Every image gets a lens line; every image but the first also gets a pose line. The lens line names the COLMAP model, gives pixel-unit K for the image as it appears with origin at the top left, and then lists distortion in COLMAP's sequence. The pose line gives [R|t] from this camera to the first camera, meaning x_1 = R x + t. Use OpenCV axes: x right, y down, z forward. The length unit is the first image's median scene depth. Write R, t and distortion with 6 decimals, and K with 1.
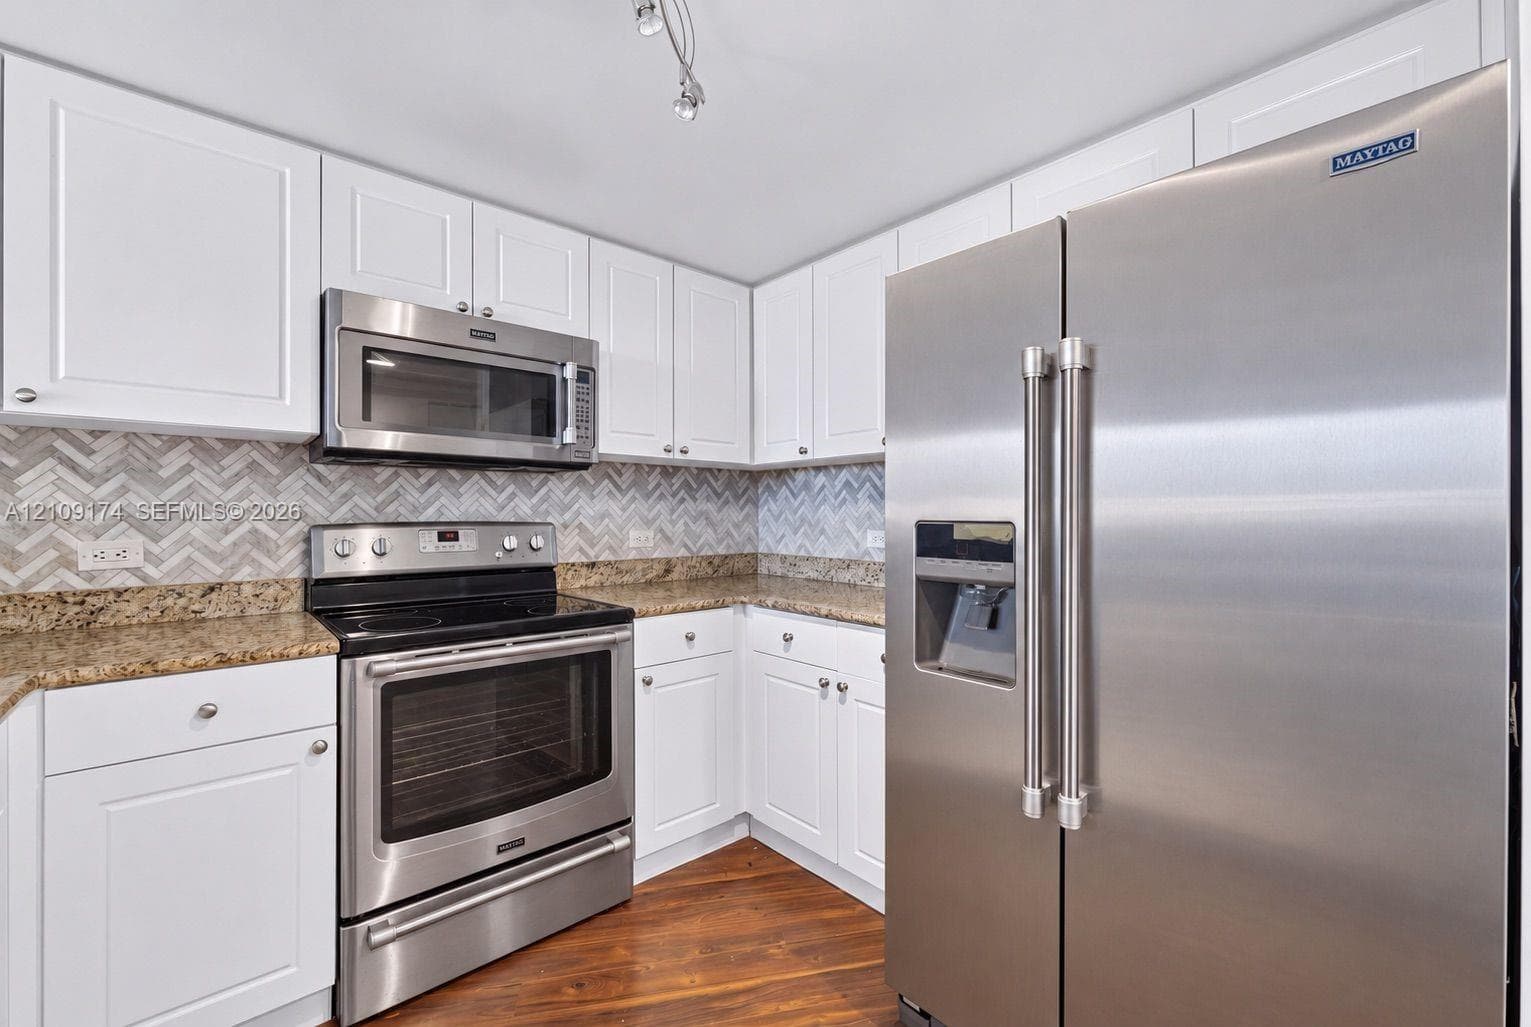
lens RADIAL K [[618.2, 0, 765.5], [0, 618.2, 513.5], [0, 0, 1]] dist [0.001082, -0.000199]
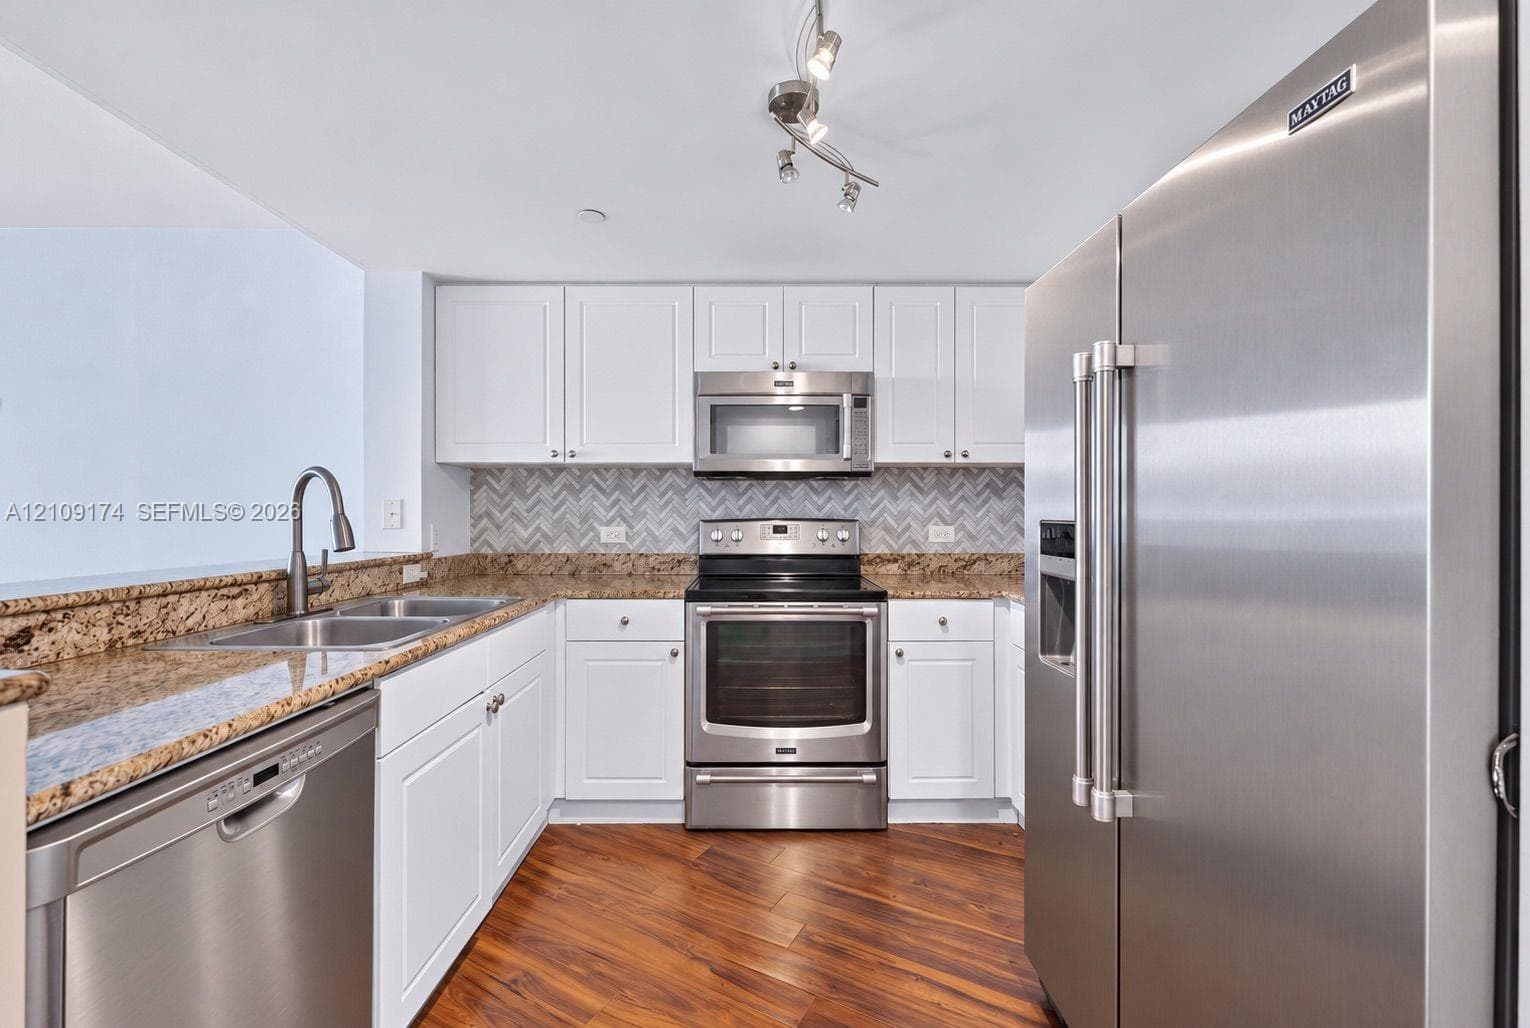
lens RADIAL K [[617.8, 0, 765.0], [0, 617.8, 514.0], [0, 0, 1]] dist [0.001082, -0.000199]
pose [[0.756518, 0.001976, -0.653970, 0.416658], [0.001103, 0.999990, 0.004297, -0.002514], [0.653972, -0.003972, 0.756508, -0.074756]]
